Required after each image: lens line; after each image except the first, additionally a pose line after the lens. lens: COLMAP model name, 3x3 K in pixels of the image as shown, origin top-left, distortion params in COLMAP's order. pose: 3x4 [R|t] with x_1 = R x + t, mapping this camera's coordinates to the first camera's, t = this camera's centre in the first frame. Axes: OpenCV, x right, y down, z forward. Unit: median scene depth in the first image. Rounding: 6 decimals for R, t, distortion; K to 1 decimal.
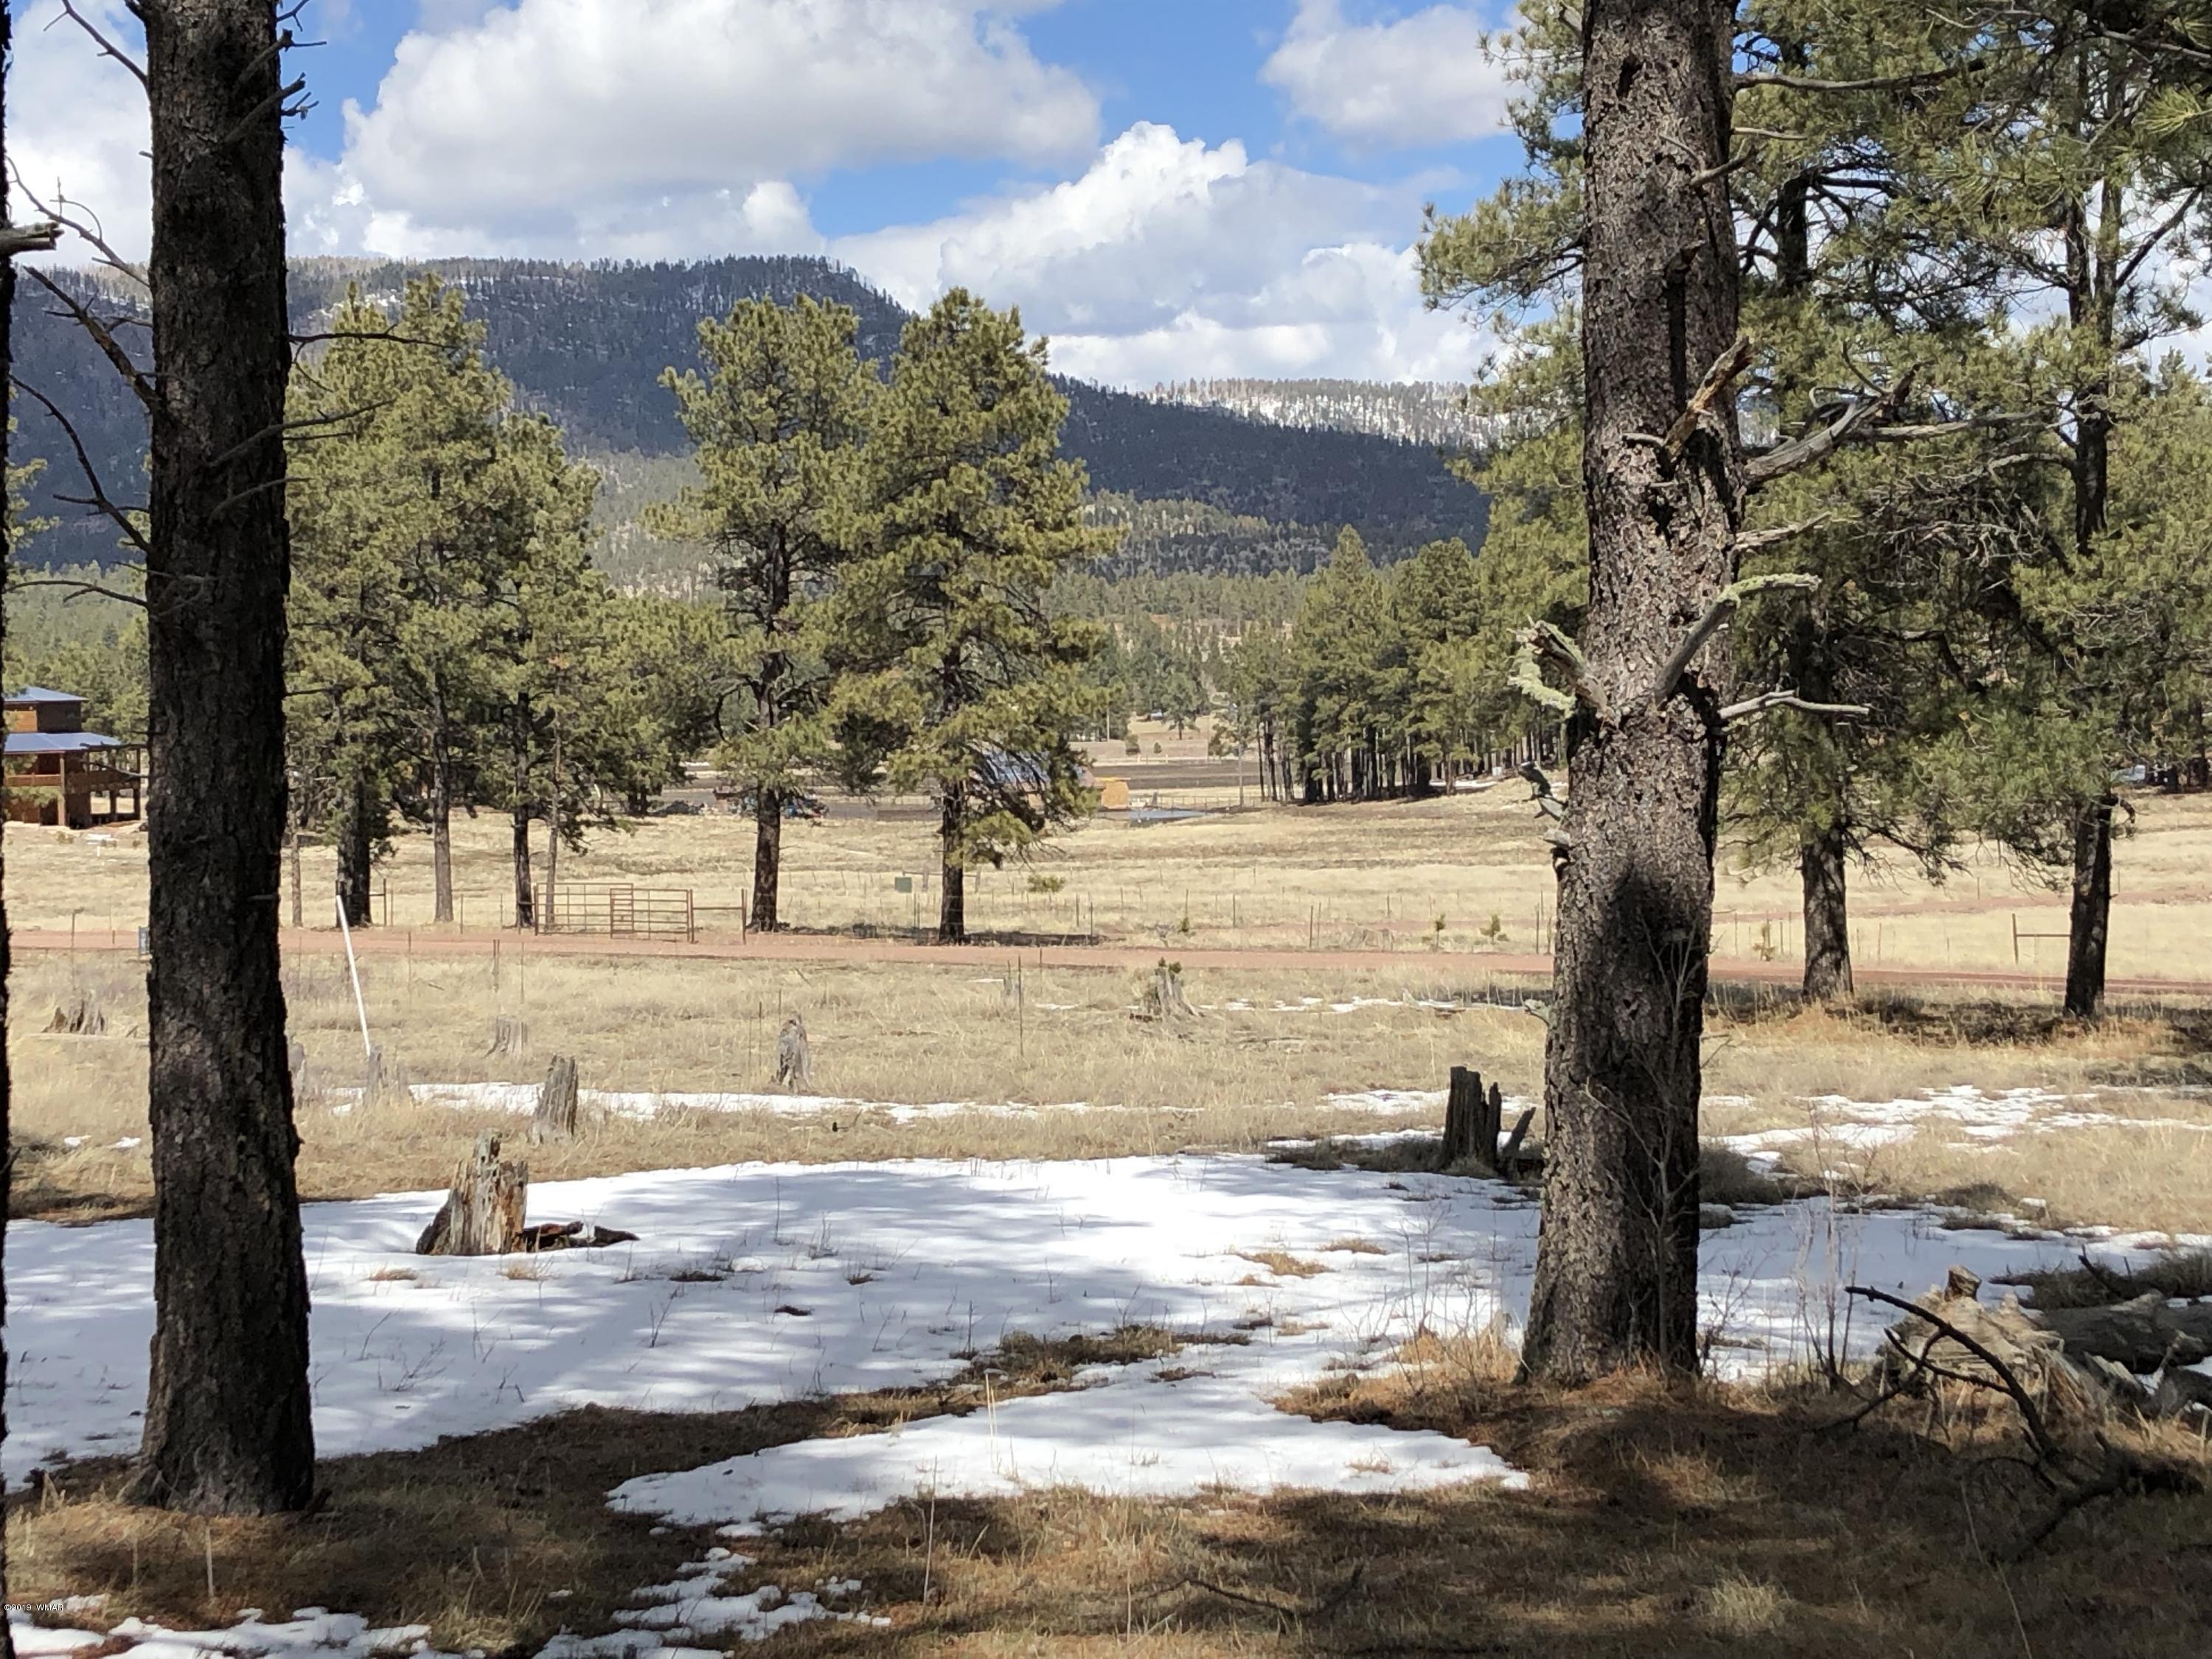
lens RADIAL K [[3941.5, 0, 1102.6], [0, 3941.5, 784.0], [0, 0, 1]] dist [0.225407, 0.000000]
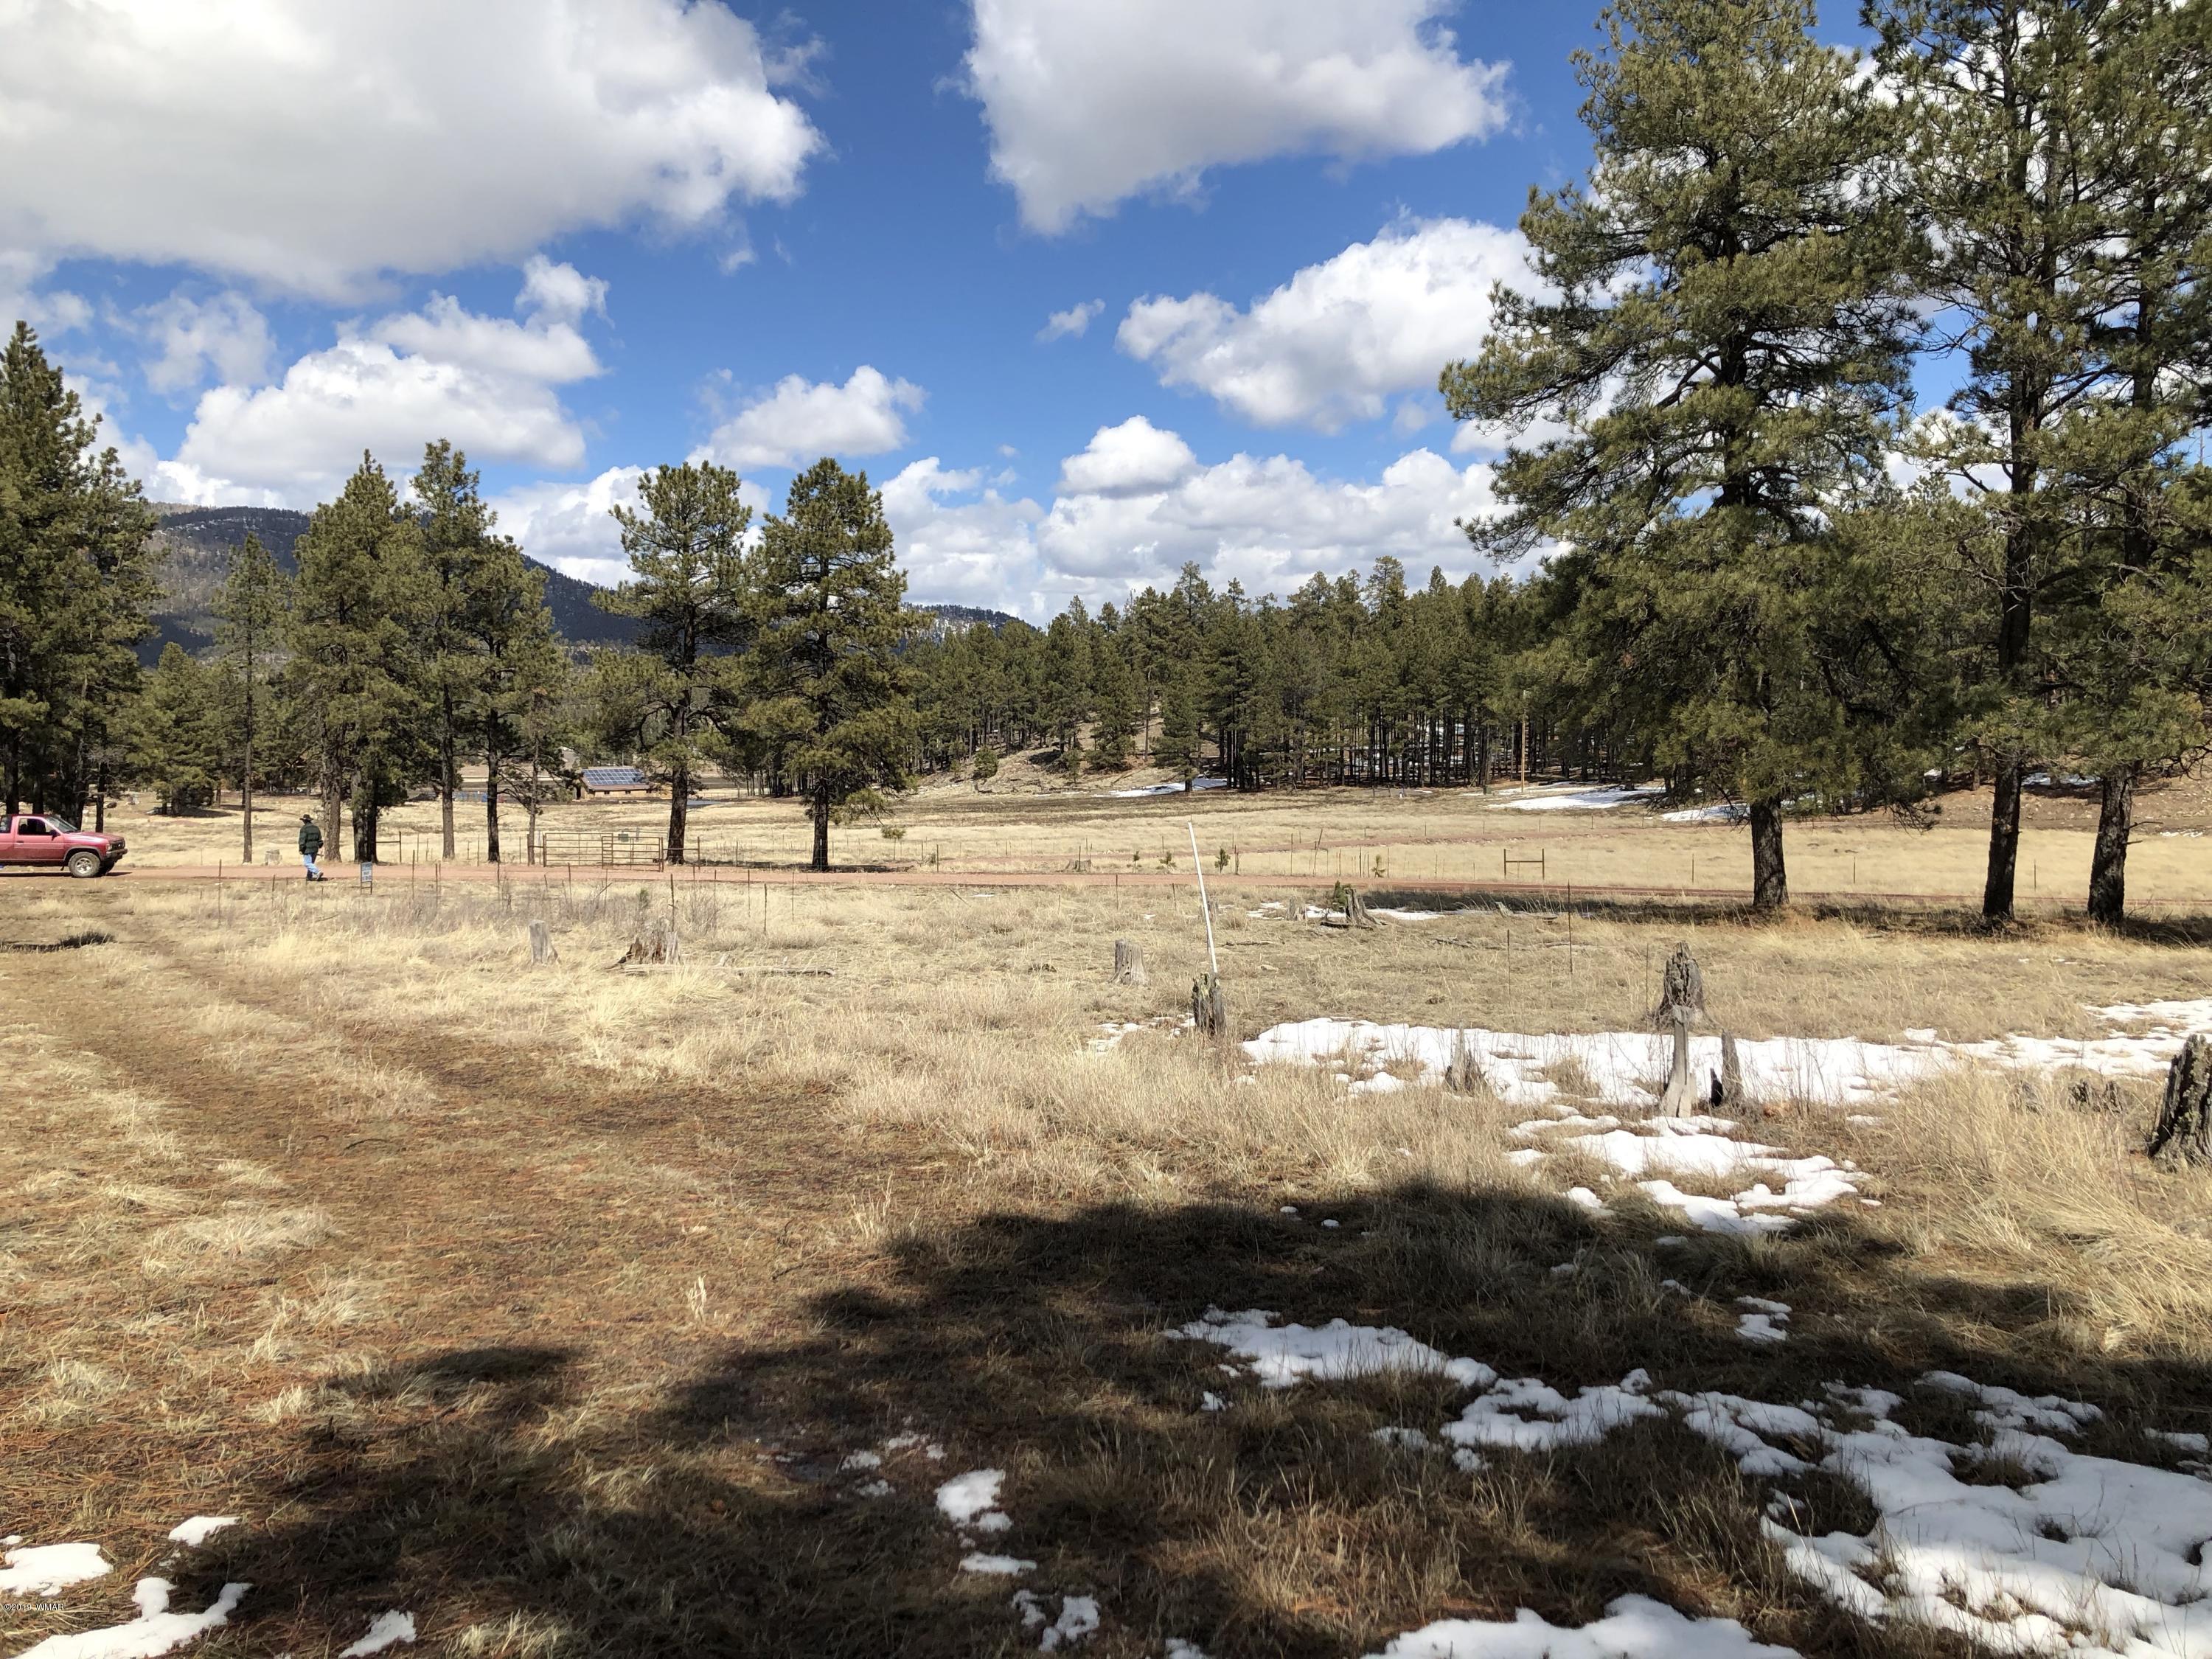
lens RADIAL K [[1916.3, 0, 1119.6], [0, 1916.3, 812.6], [0, 0, 1]] dist [0.091690, -0.071321]
pose [[0.961787, 0.003081, 0.273781, -0.133798], [-0.005923, 0.999937, 0.009552, 0.008404], [-0.273734, -0.010809, 0.961745, 0.225068]]
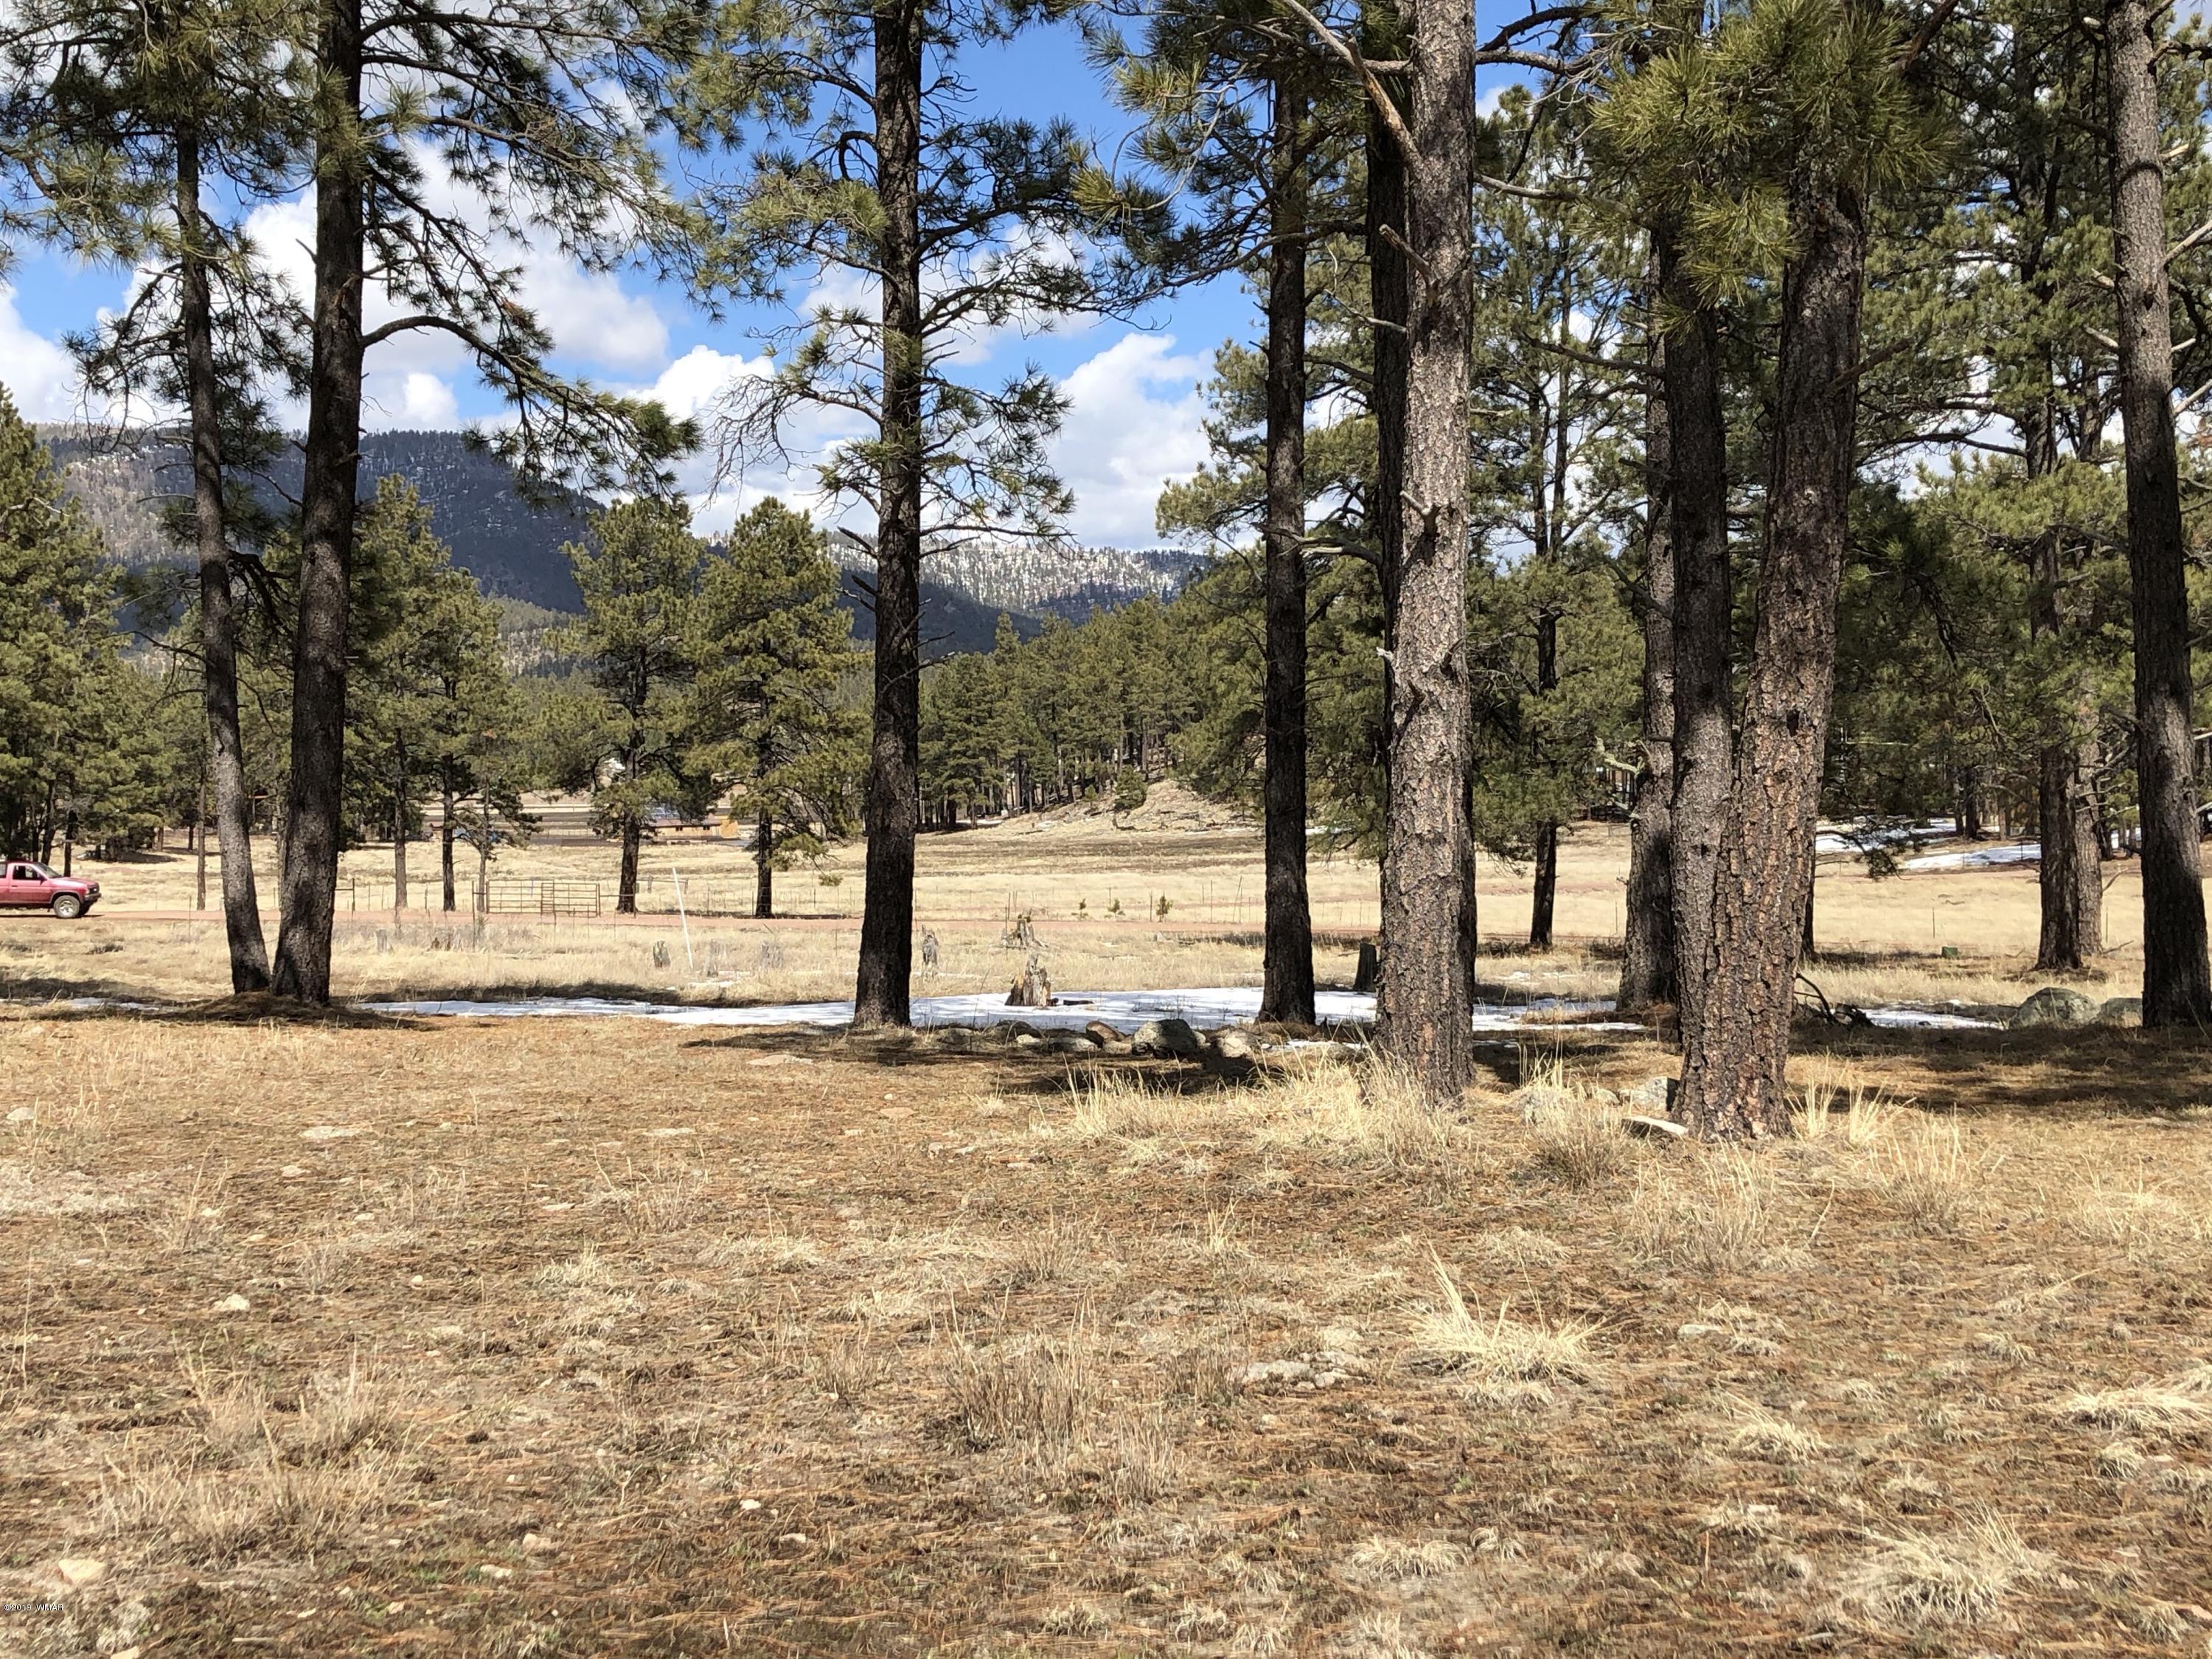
lens RADIAL K [[2896.9, 0, 1107.7], [0, 2896.9, 779.6], [0, 0, 1]] dist [0.103684, 0.000000]
pose [[0.987363, 0.006649, 0.158335, -0.085038], [-0.004218, 0.999868, -0.015689, 0.002986], [-0.158419, 0.014823, 0.987261, -0.143217]]
